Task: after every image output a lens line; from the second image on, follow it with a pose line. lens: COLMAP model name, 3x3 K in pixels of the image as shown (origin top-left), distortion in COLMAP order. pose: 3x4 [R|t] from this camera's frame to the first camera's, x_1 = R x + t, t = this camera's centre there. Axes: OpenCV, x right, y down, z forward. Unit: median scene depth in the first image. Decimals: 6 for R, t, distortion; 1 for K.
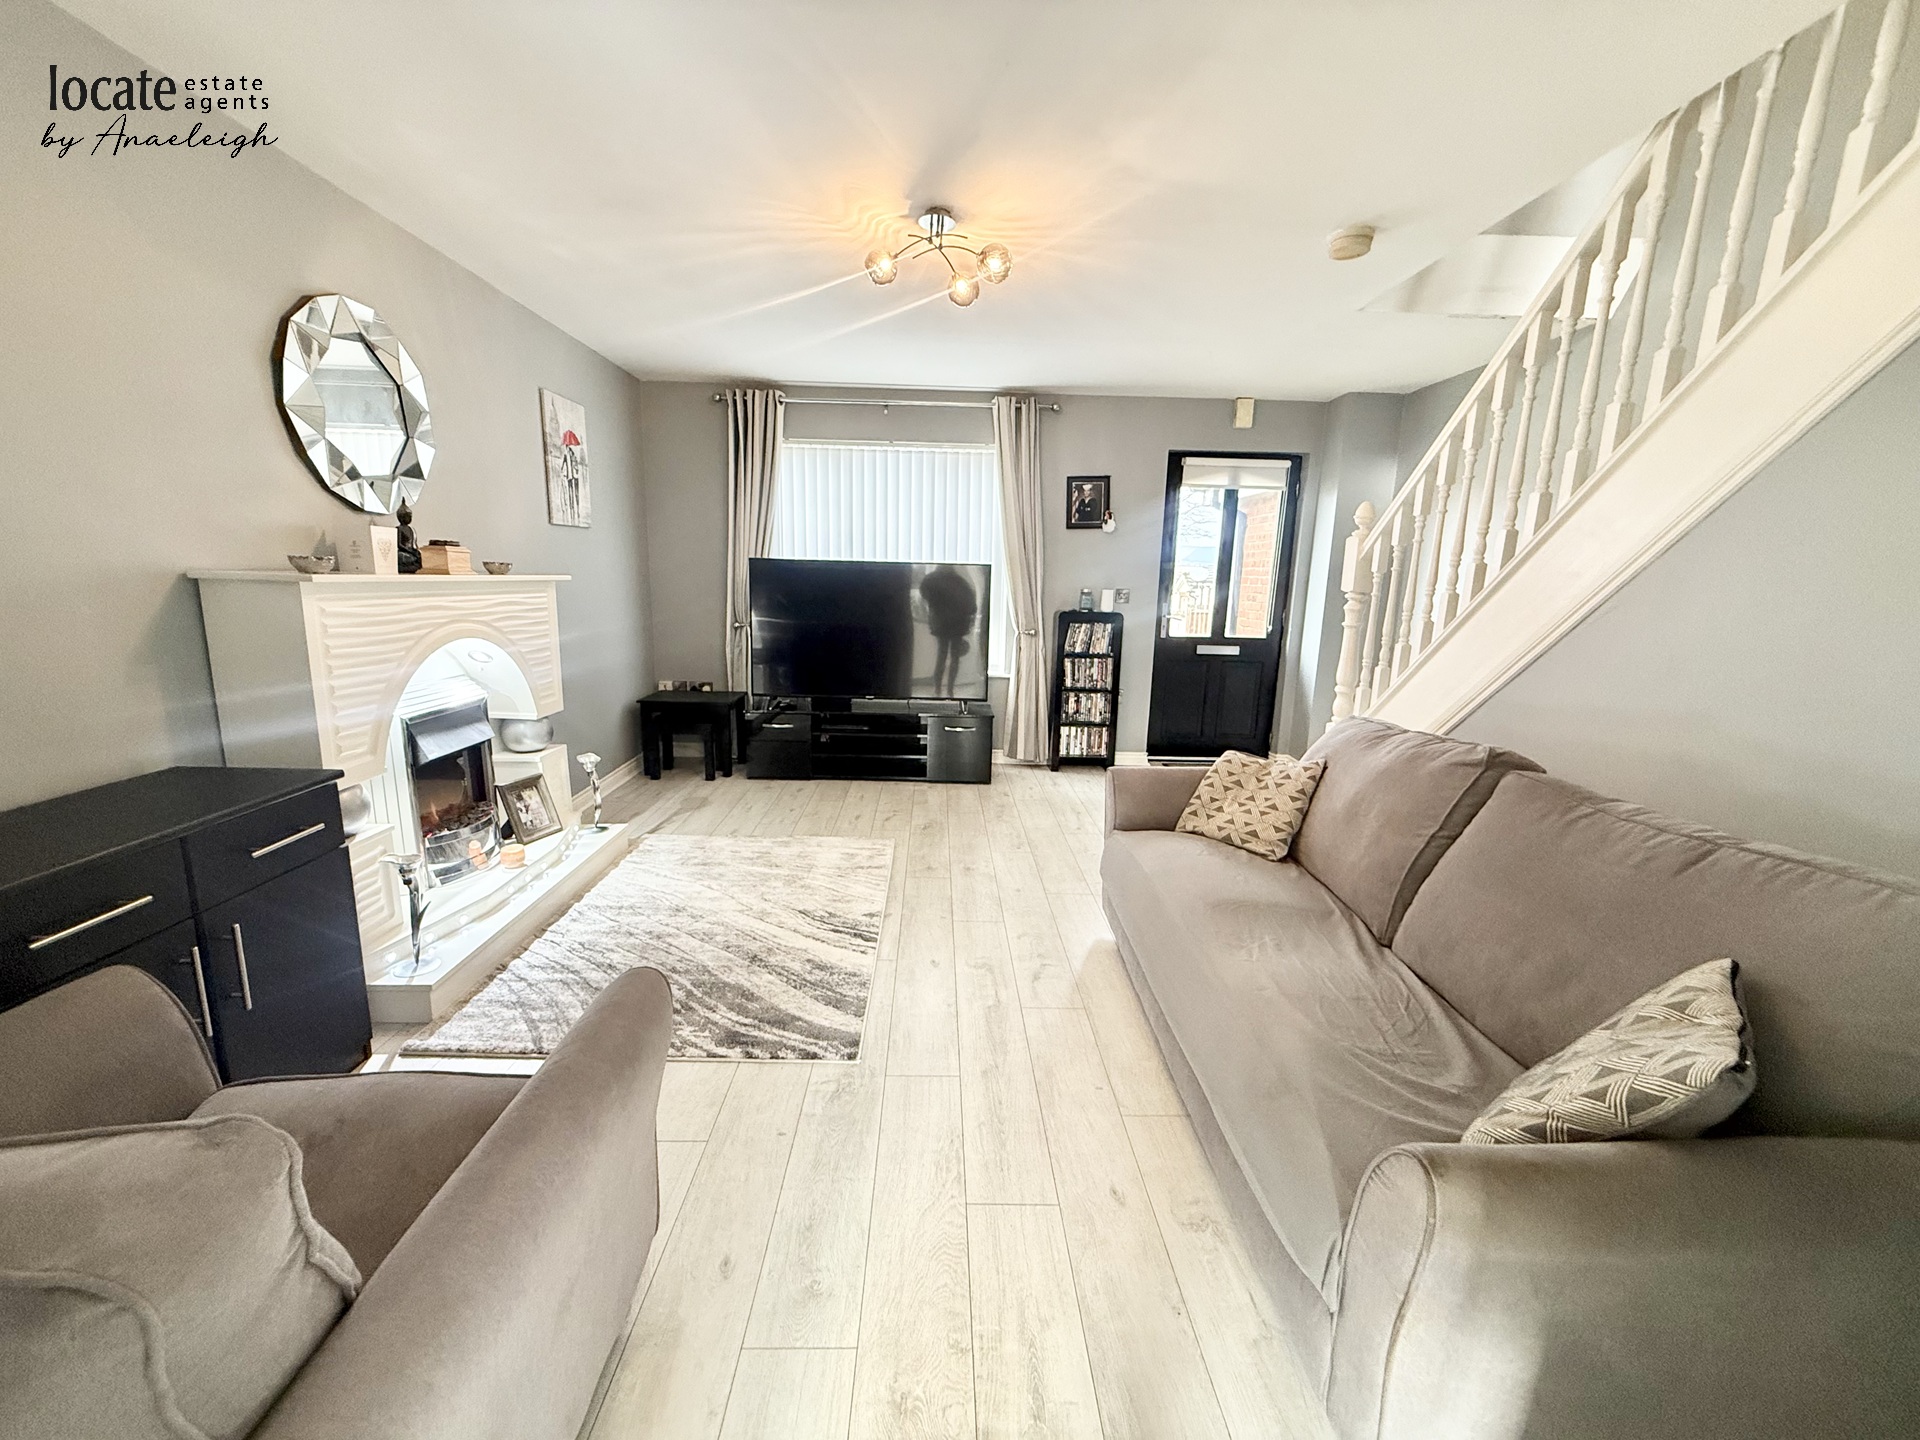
lens RADIAL K [[762.1, 0, 948.3], [0, 762.1, 724.5], [0, 0, 1]] dist [0.003641, -0.000242]
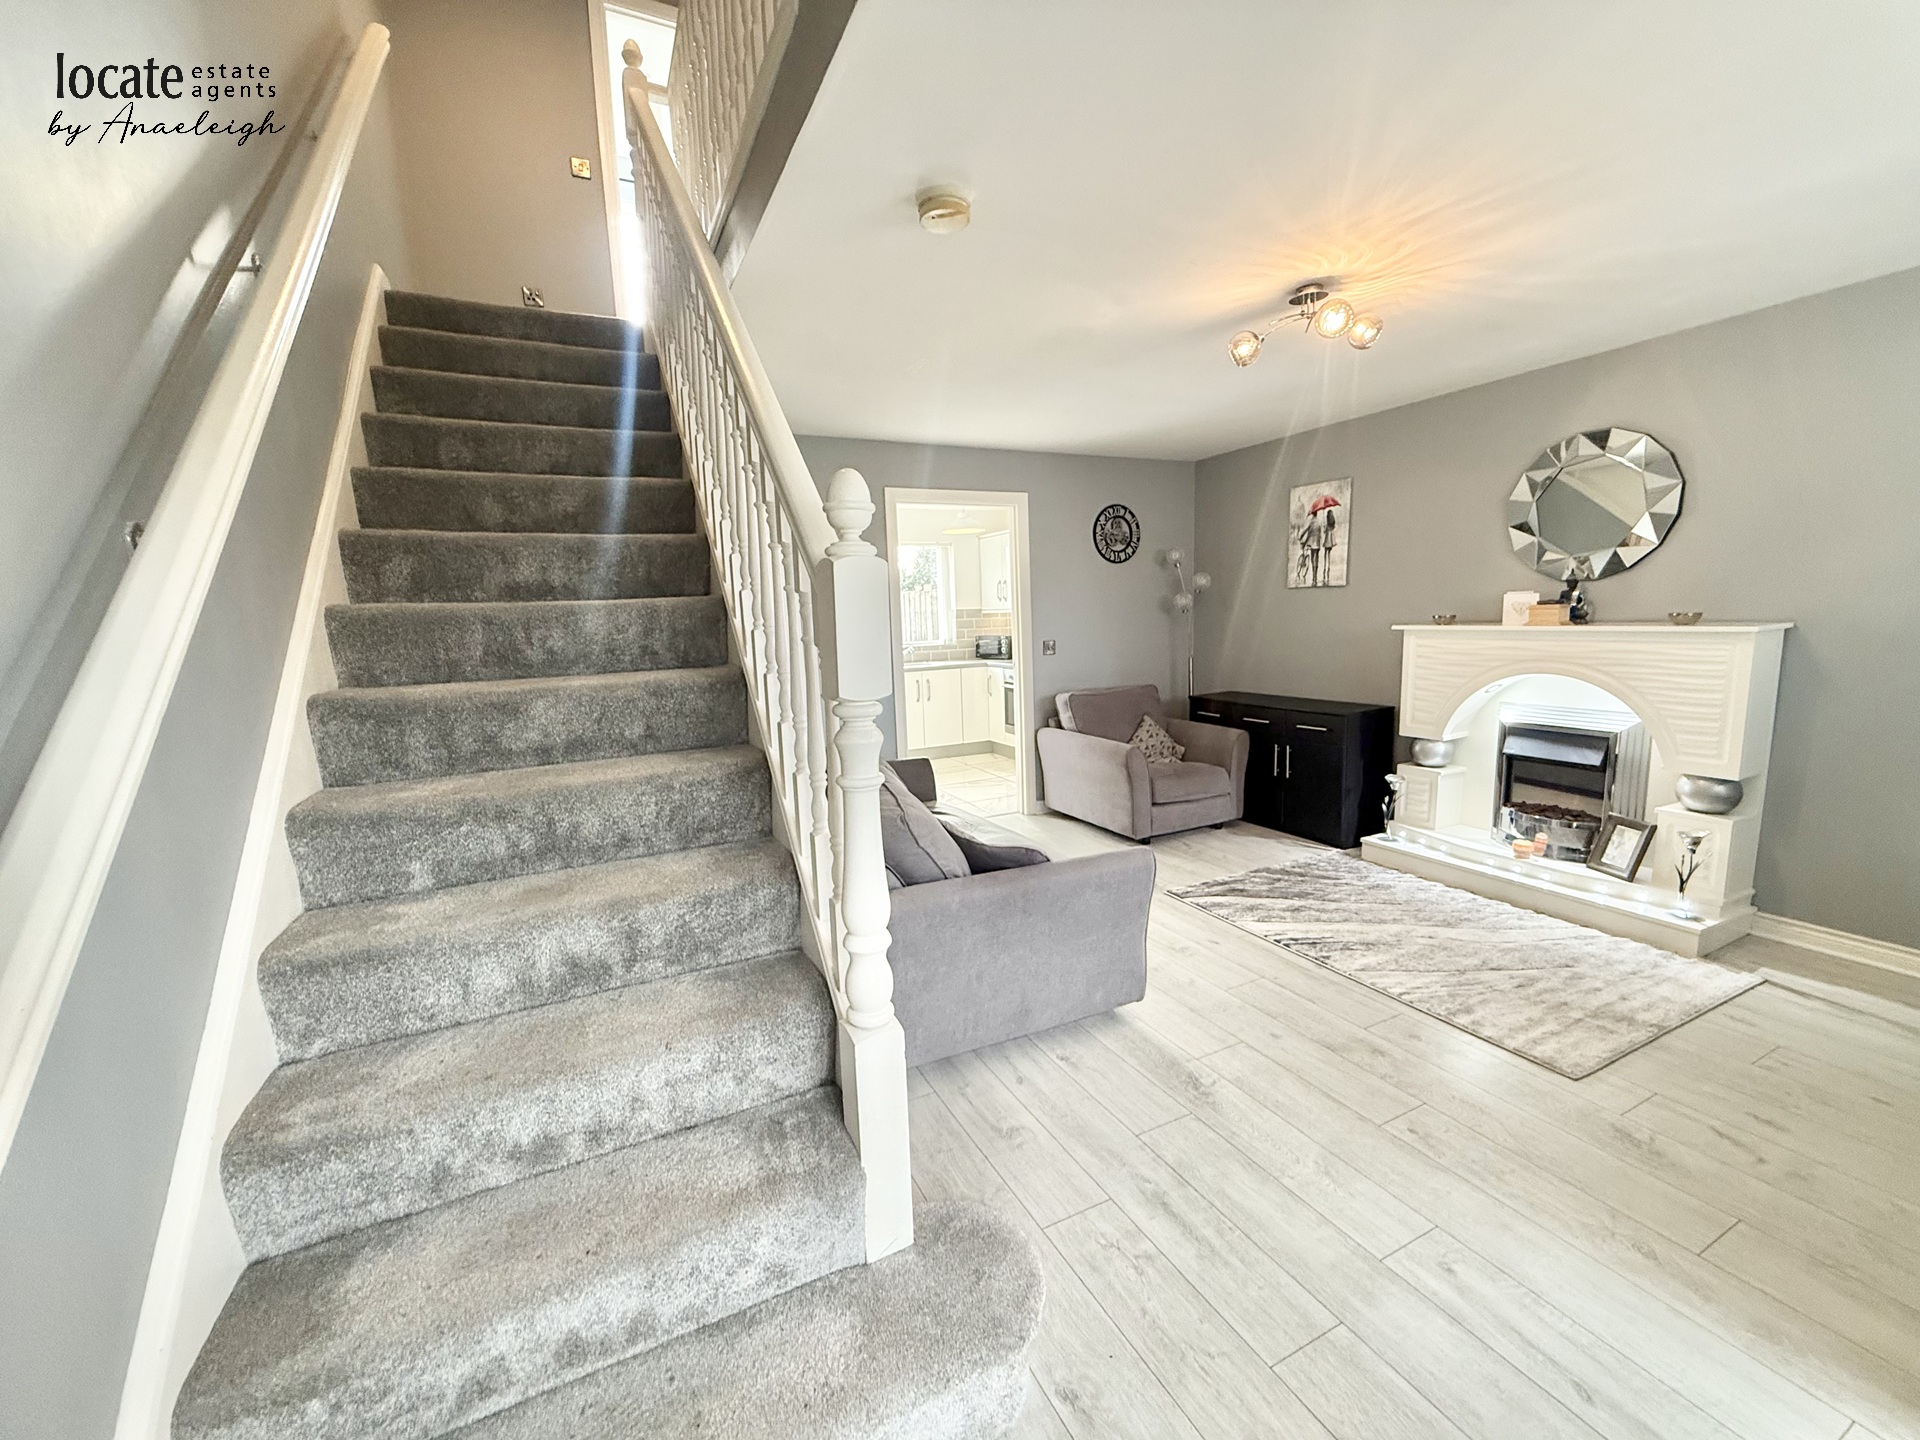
lens RADIAL K [[762.1, 0, 959.9], [0, 762.1, 719.7], [0, 0, 1]] dist [0.003641, -0.000242]
pose [[-0.902281, 0.066479, -0.425992, 0.818315], [-0.069871, 0.952435, 0.296625, -0.352437], [0.425449, 0.297403, -0.854719, 1.694255]]
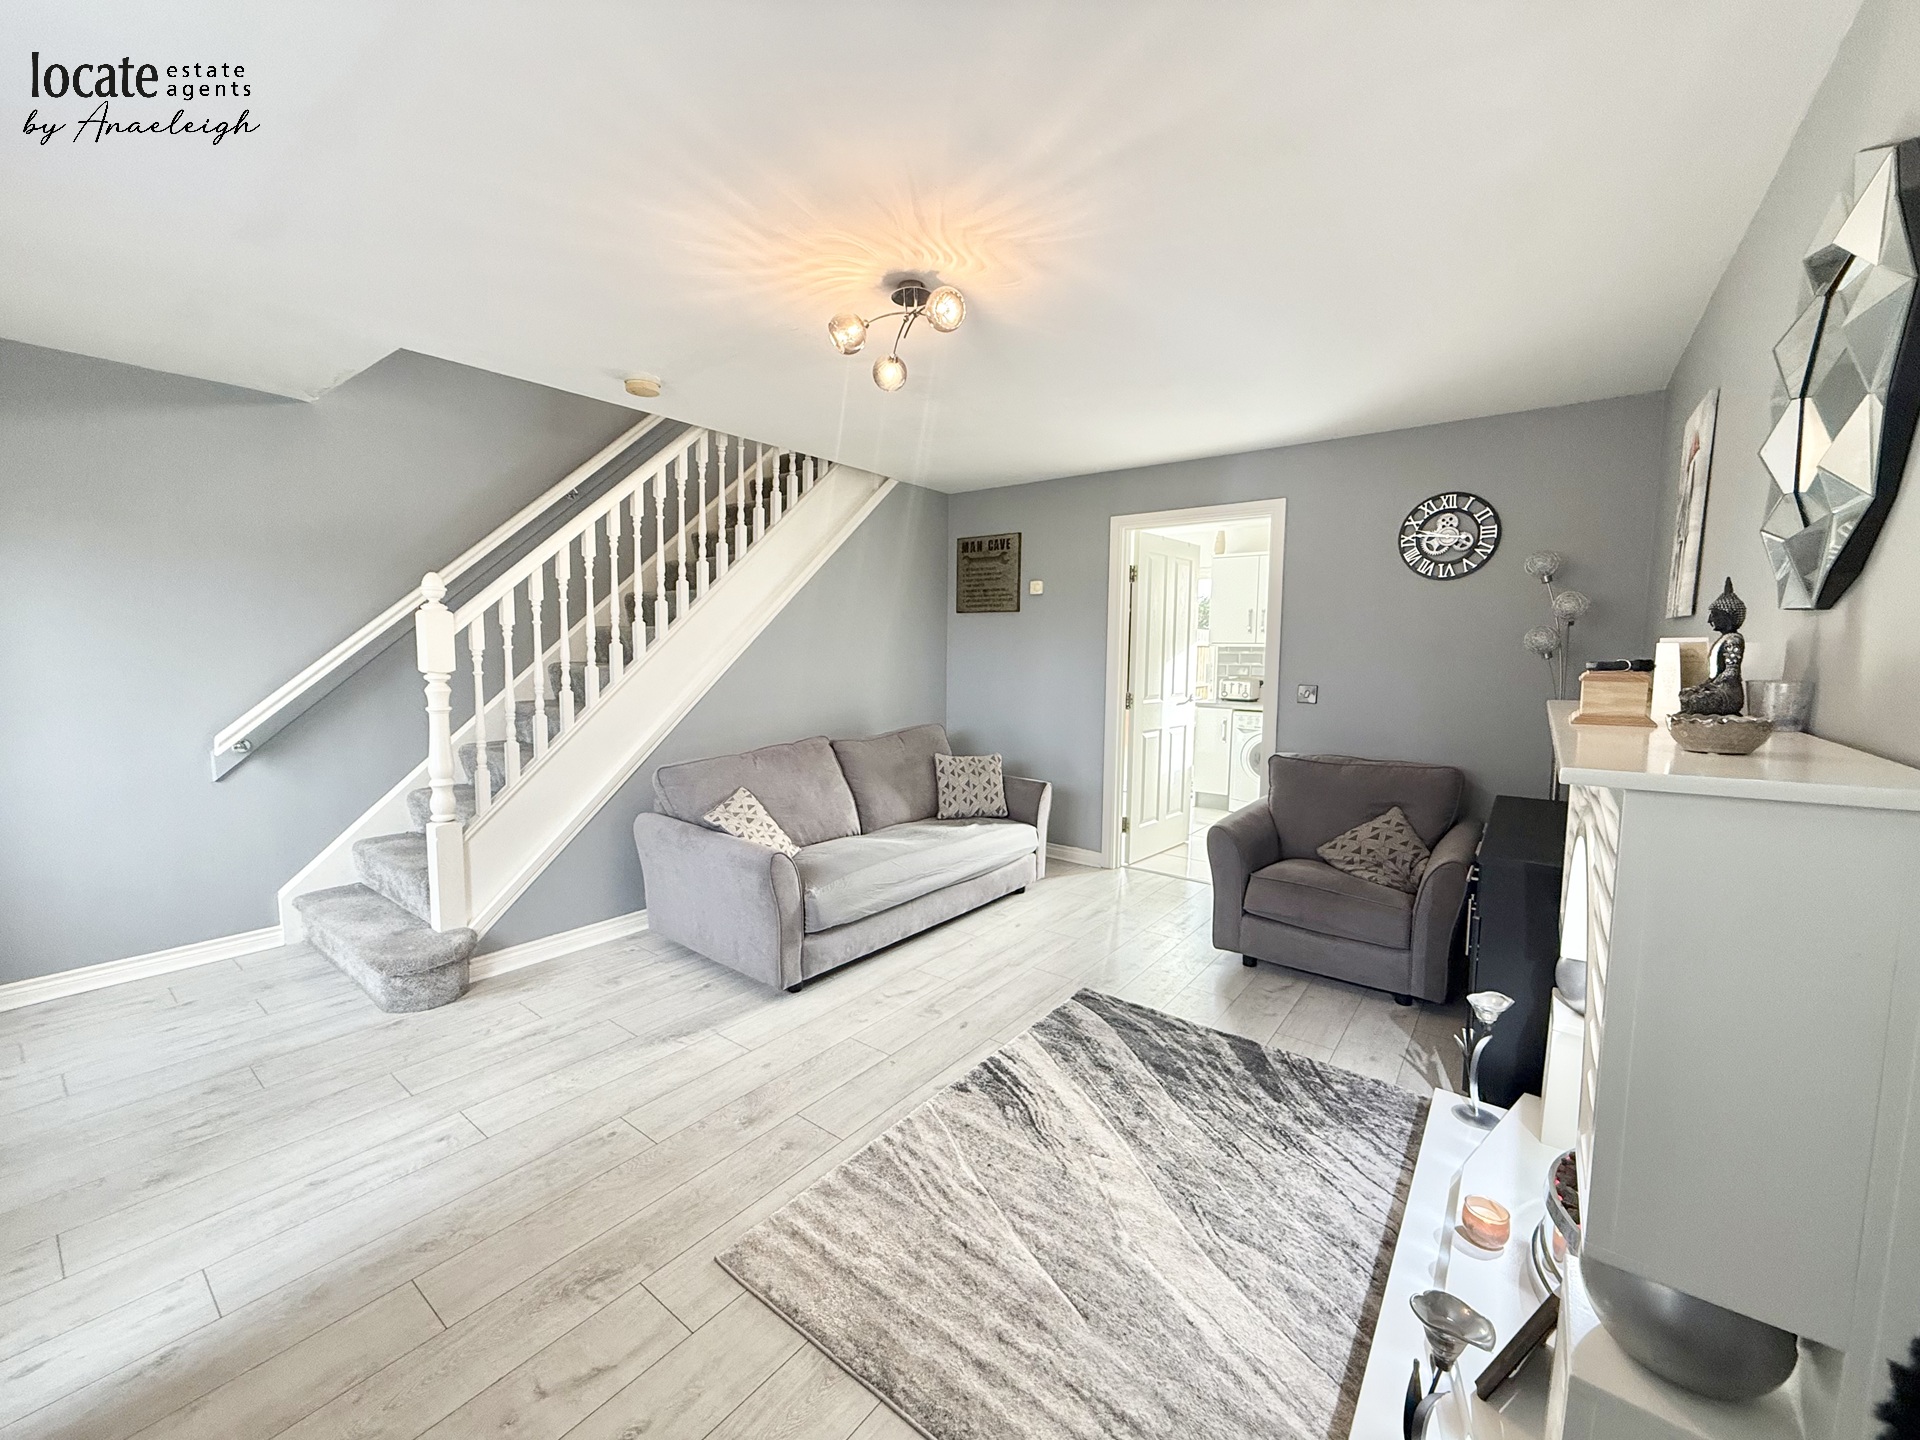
lens RADIAL K [[762.1, 0, 965.1], [0, 762.1, 724.5], [0, 0, 1]] dist [0.003641, -0.000242]
pose [[-0.786634, -0.093773, 0.610257, -0.609730], [0.088591, 0.961029, 0.261869, -0.366503], [-0.611030, 0.260059, -0.747671, 1.623535]]
